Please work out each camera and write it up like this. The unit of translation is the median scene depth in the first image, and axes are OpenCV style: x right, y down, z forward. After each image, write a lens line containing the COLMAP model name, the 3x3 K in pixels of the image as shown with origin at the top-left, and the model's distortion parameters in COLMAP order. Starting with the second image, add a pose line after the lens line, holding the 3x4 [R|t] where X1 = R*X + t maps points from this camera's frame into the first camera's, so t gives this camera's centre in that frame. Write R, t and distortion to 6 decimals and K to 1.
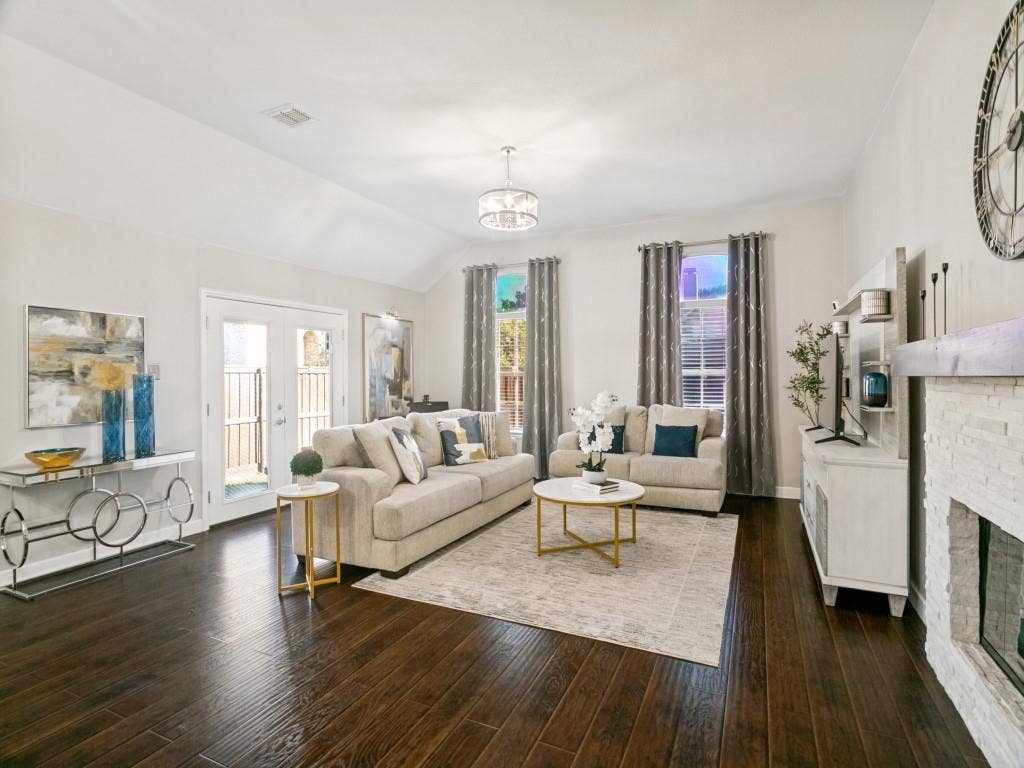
lens RADIAL K [[508.0, 0, 512.0], [0, 508.0, 384.0], [0, 0, 1]] dist [-0.010158, 0.000328]
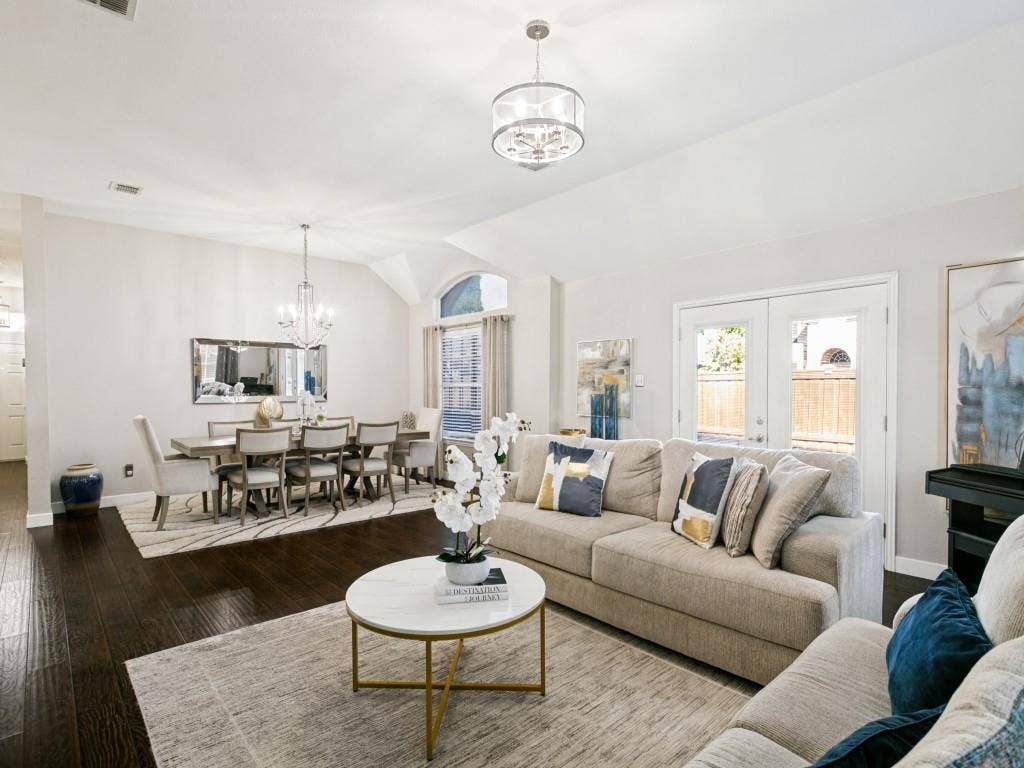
lens RADIAL K [[542.3, 0, 508.8], [0, 542.3, 382.4], [0, 0, 1]] dist [0.000481, 0.000283]
pose [[-0.383069, 0.001260, -0.923719, 0.671904], [-0.005646, 0.999977, 0.003705, -0.024454], [0.923702, 0.006634, -0.383053, 1.258239]]
